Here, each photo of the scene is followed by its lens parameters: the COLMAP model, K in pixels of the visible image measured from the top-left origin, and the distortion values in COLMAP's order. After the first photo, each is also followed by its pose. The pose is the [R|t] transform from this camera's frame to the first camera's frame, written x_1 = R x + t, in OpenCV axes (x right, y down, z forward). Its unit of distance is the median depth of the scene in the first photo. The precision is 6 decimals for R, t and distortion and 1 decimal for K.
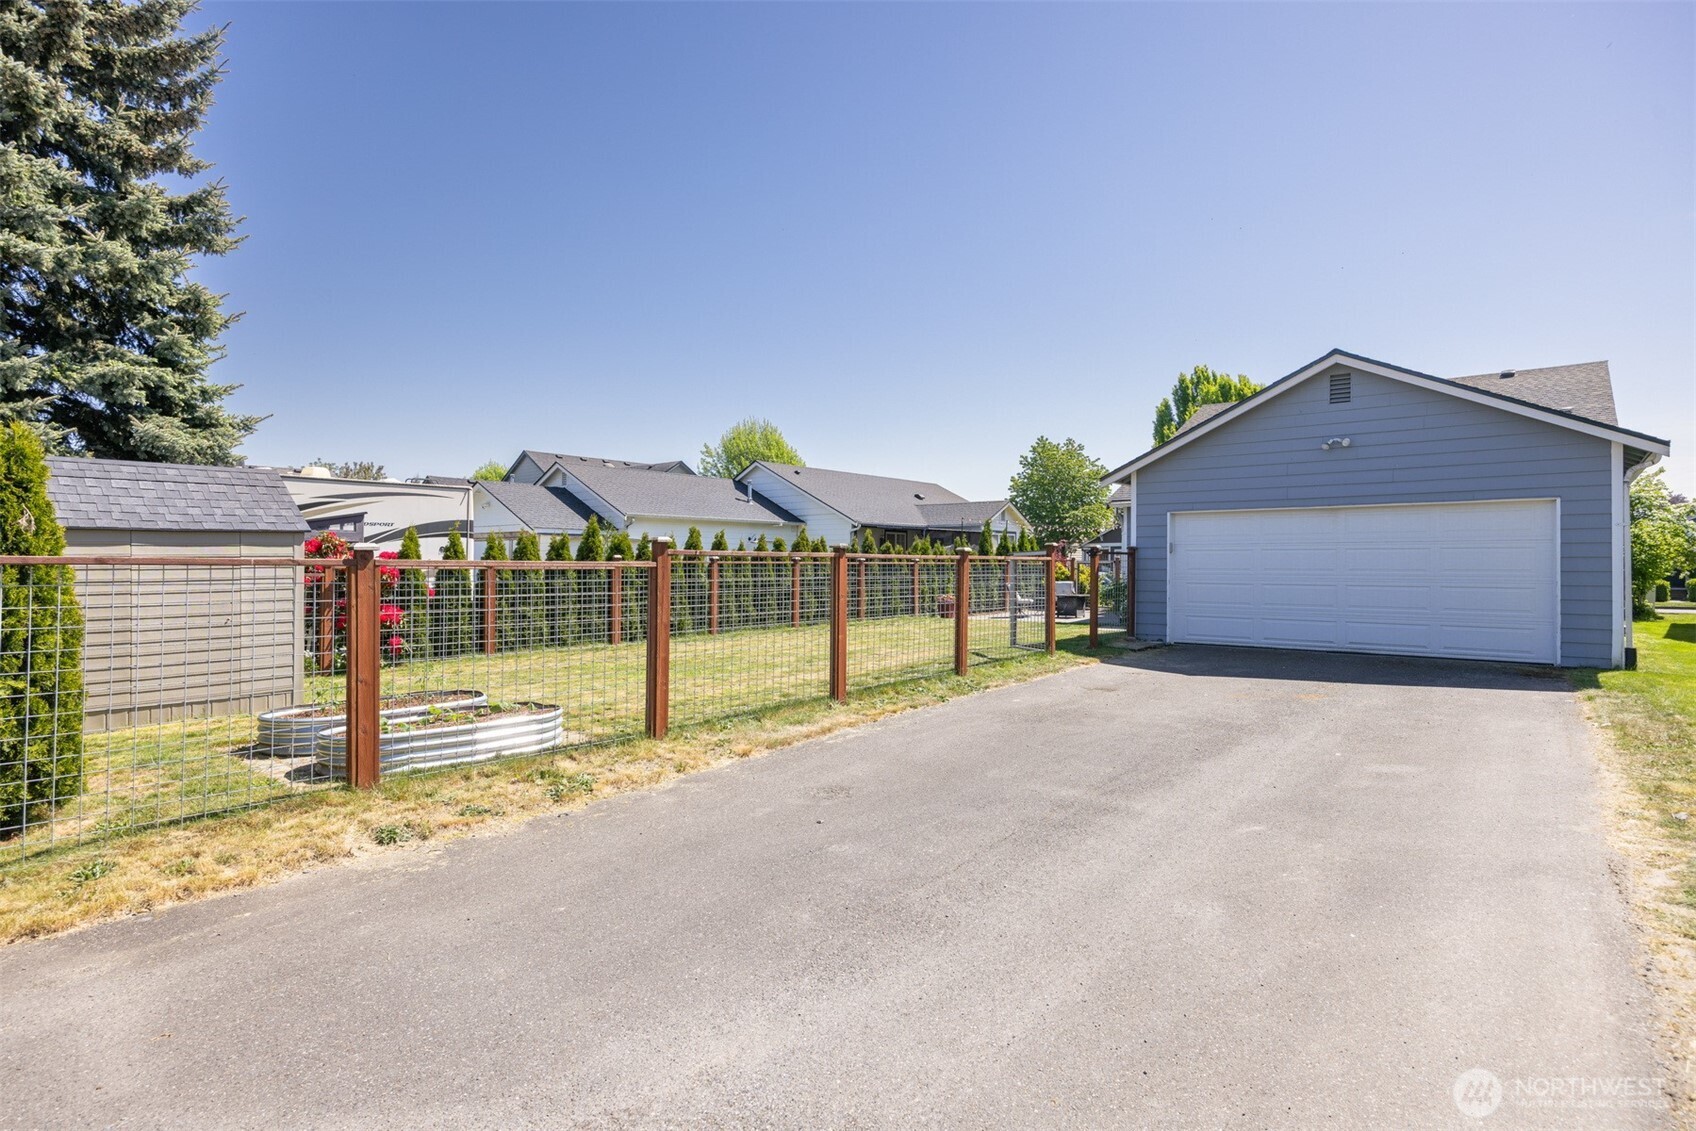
lens RADIAL K [[831.3, 0, 846.8], [0, 831.3, 580.1], [0, 0, 1]] dist [-0.016887, -0.000021]
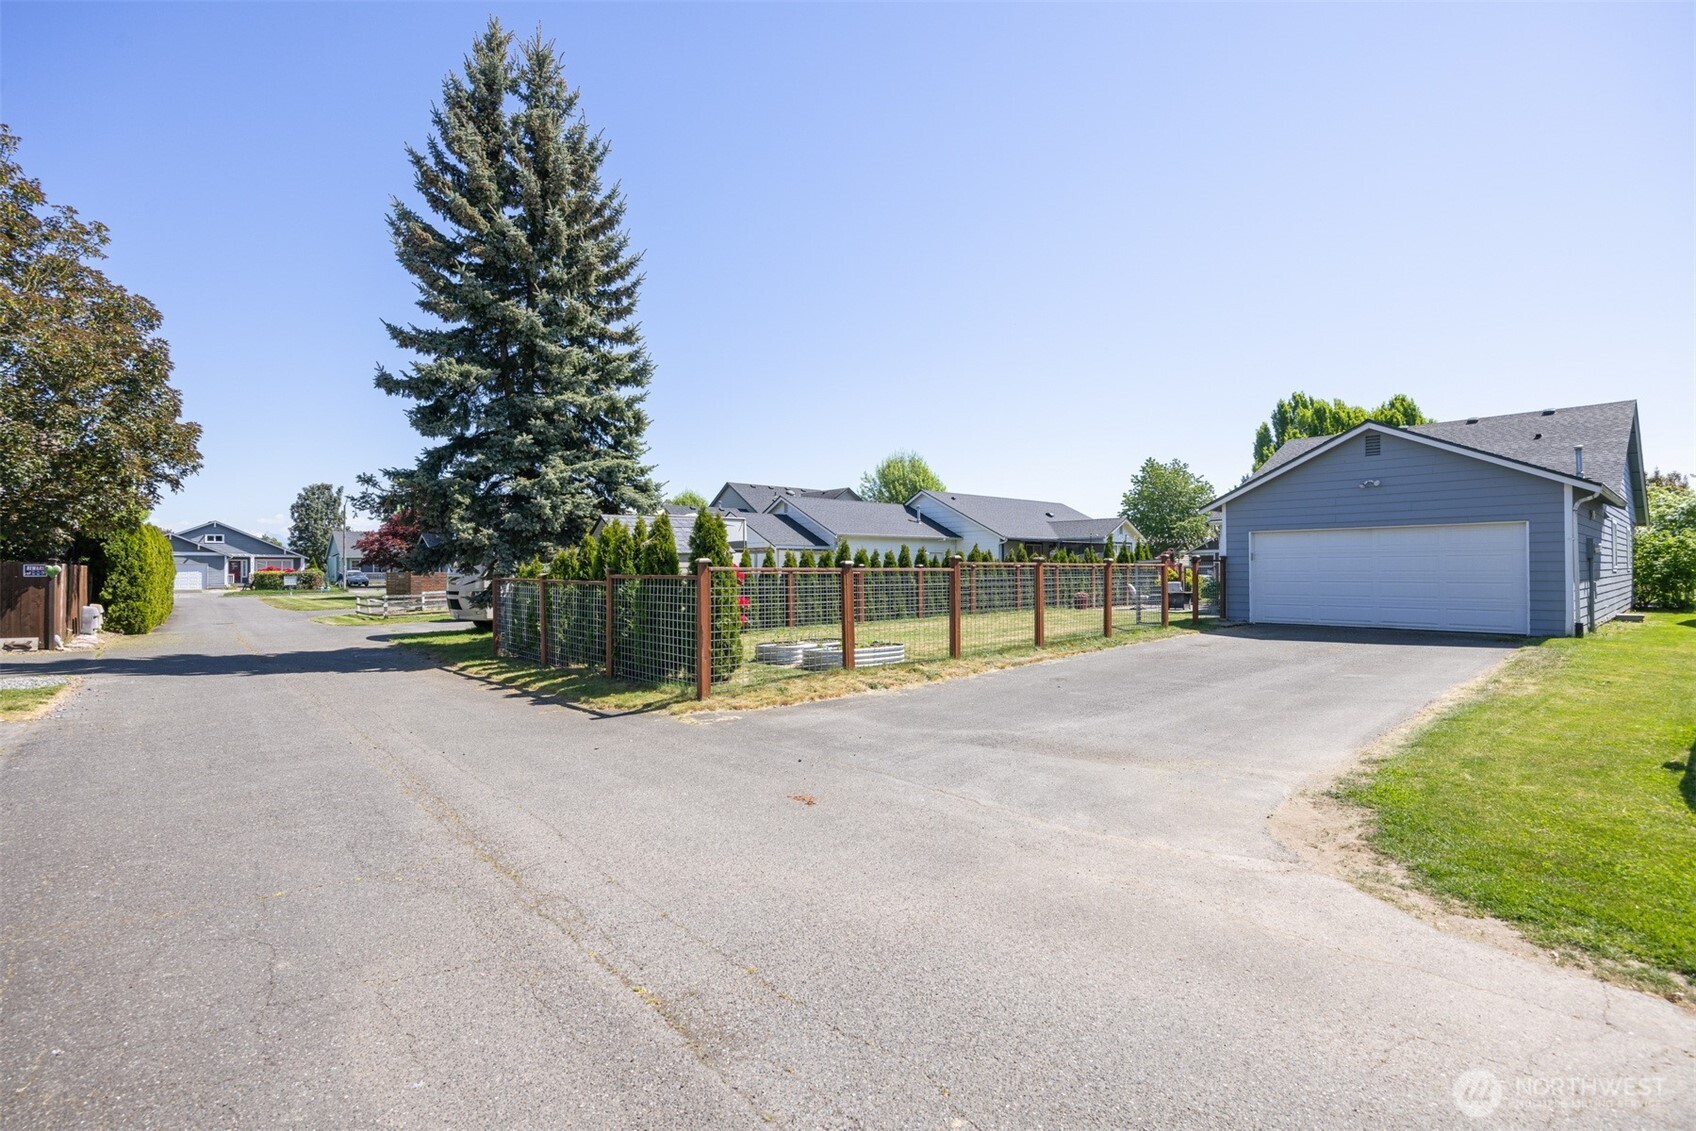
lens RADIAL K [[790.8, 0, 843.6], [0, 790.8, 561.5], [0, 0, 1]] dist [-0.001456, -0.000043]
pose [[0.990445, -0.007123, -0.137727, -0.090076], [0.002889, 0.999518, -0.030919, 0.007299], [0.137881, 0.030226, 0.989988, -0.338548]]
